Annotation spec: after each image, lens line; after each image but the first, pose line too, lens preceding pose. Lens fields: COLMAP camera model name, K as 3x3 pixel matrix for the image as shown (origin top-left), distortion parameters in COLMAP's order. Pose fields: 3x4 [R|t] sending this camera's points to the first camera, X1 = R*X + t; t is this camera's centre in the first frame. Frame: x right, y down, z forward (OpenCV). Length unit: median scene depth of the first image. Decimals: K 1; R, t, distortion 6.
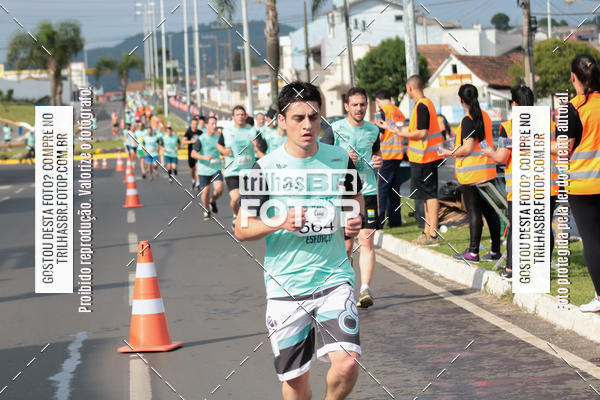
lens RADIAL K [[3200.1, 0, 300.0], [0, 3200.1, 200.0], [0, 0, 1]] dist [0.300008, -6.859625]
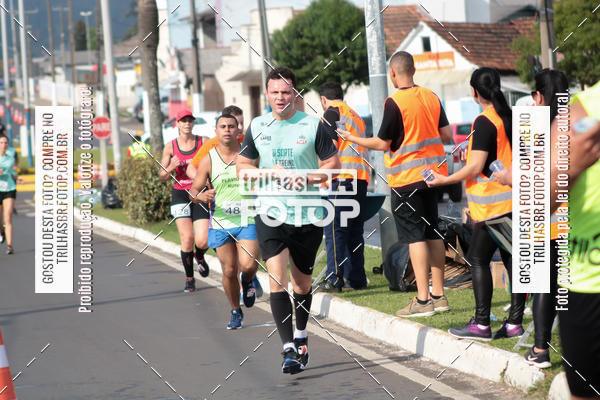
lens RADIAL K [[3355.5, 0, 392.6], [0, 3355.5, 163.4], [0, 0, 1]] dist [1.116909, -2.800490]
pose [[0.999533, -0.013419, -0.027457, 0.059398], [0.013163, 0.999868, -0.009492, -0.011074], [0.027580, 0.009127, 0.999578, 0.335228]]
